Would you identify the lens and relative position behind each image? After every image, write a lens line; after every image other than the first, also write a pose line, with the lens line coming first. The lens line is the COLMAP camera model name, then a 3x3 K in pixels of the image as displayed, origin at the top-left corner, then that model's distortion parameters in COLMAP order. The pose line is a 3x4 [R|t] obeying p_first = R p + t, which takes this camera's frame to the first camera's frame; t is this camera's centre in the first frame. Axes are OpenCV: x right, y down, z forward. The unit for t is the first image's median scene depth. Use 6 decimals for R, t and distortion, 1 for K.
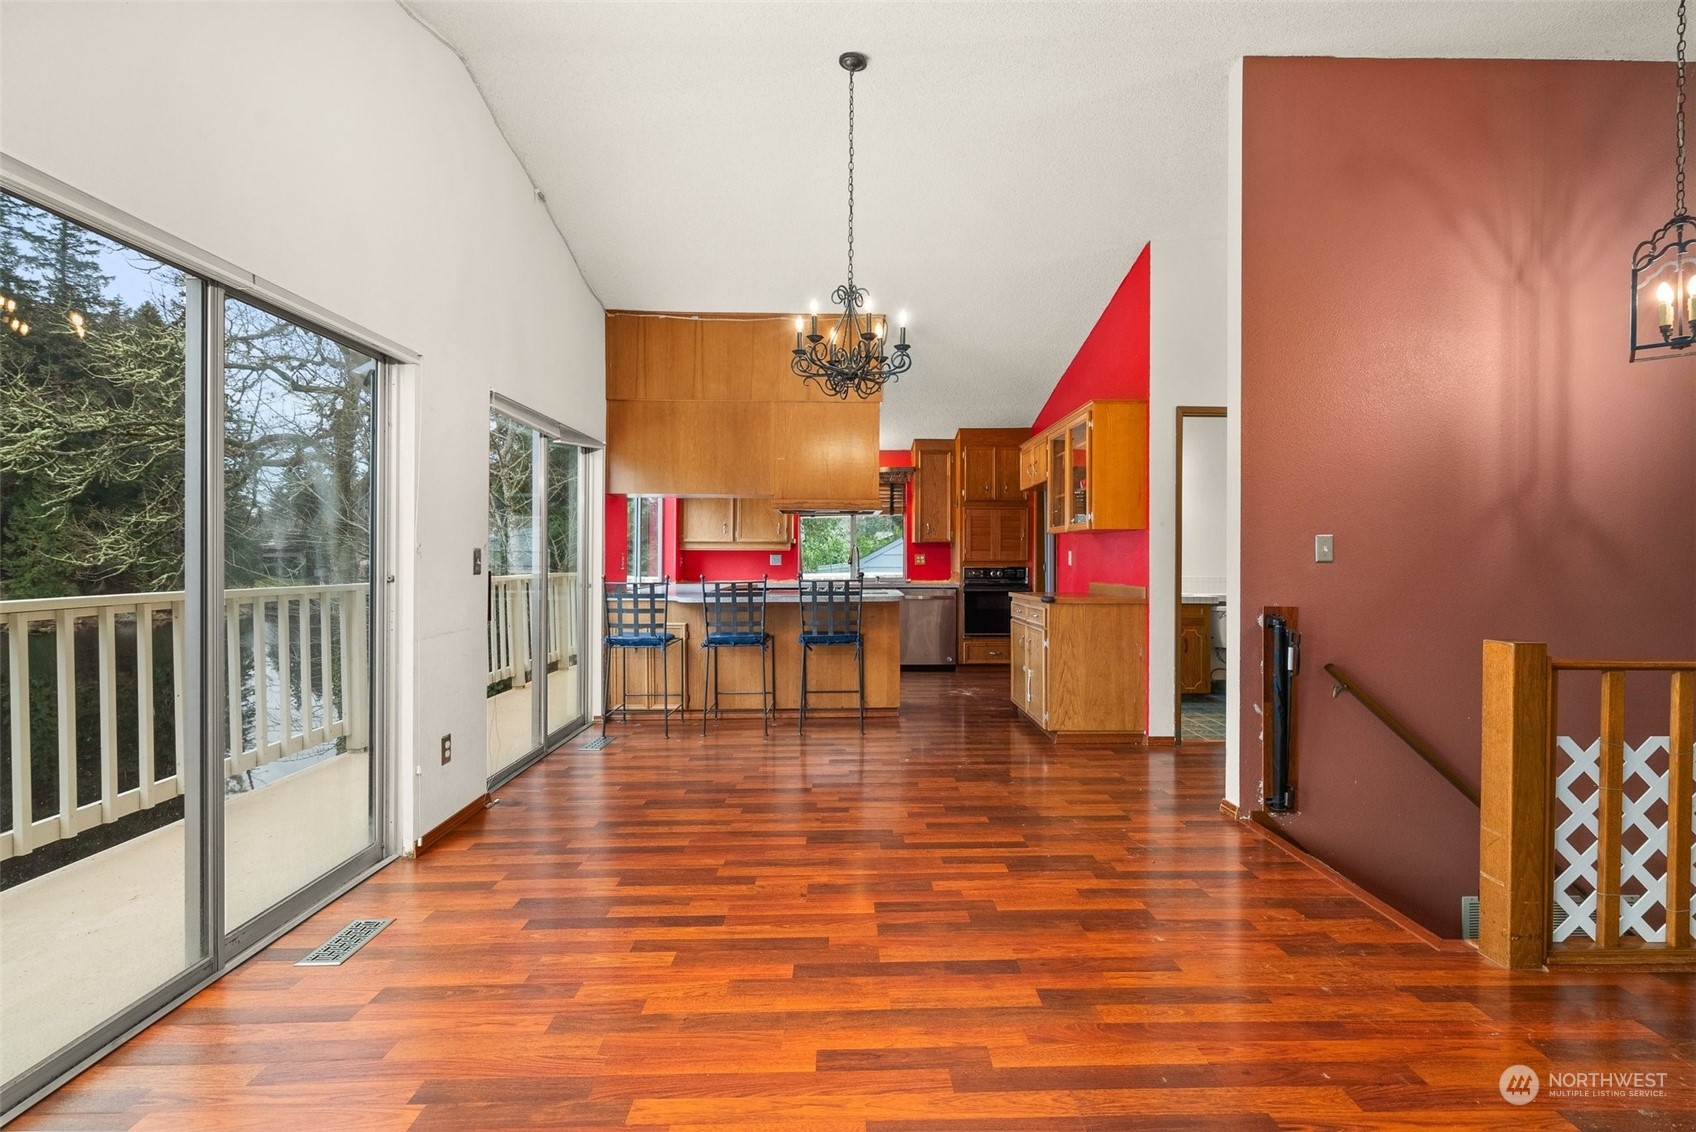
lens RADIAL K [[770.0, 0, 848.0], [0, 770.0, 566.0], [0, 0, 1]] dist [0.000455, -0.000017]
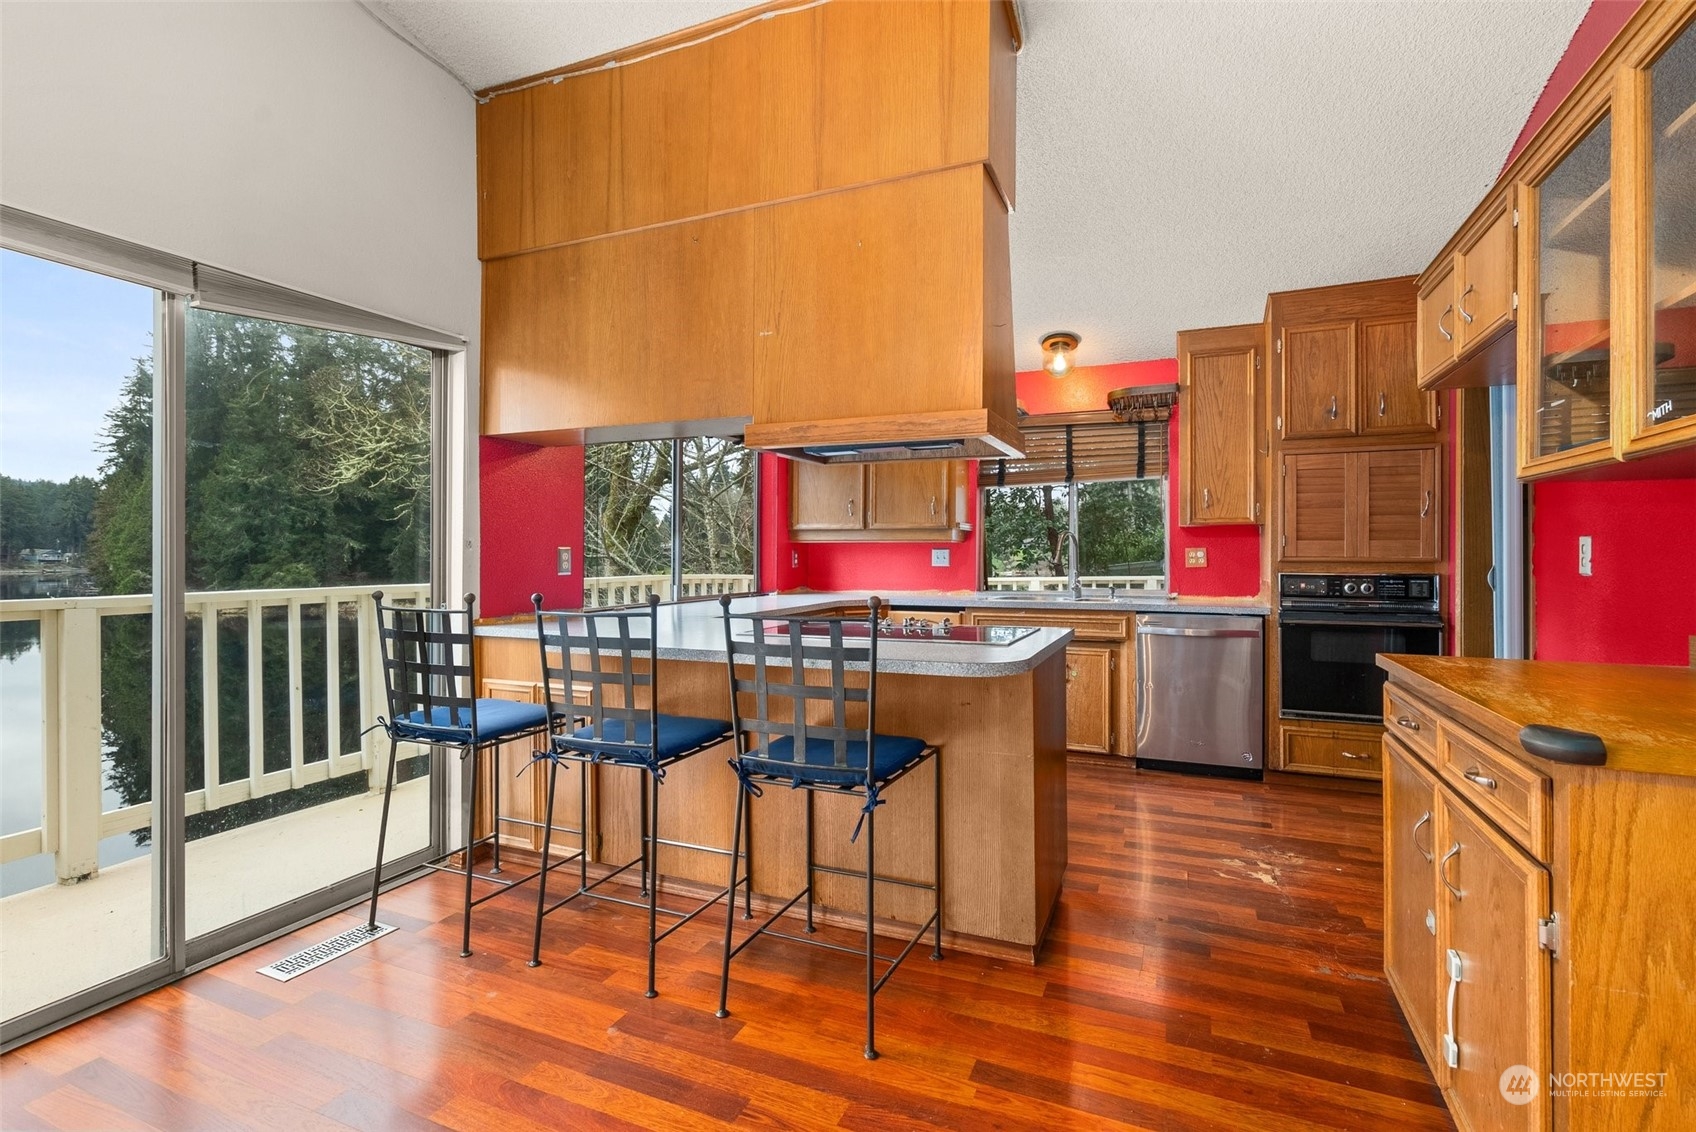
lens RADIAL K [[772.1, 0, 849.2], [0, 772.1, 553.4], [0, 0, 1]] dist [-0.003008, 0.000254]
pose [[0.912888, -0.000104, -0.408211, 0.102038], [-0.004386, 0.999940, -0.010063, -0.005295], [0.408187, 0.010977, 0.912832, 0.445792]]
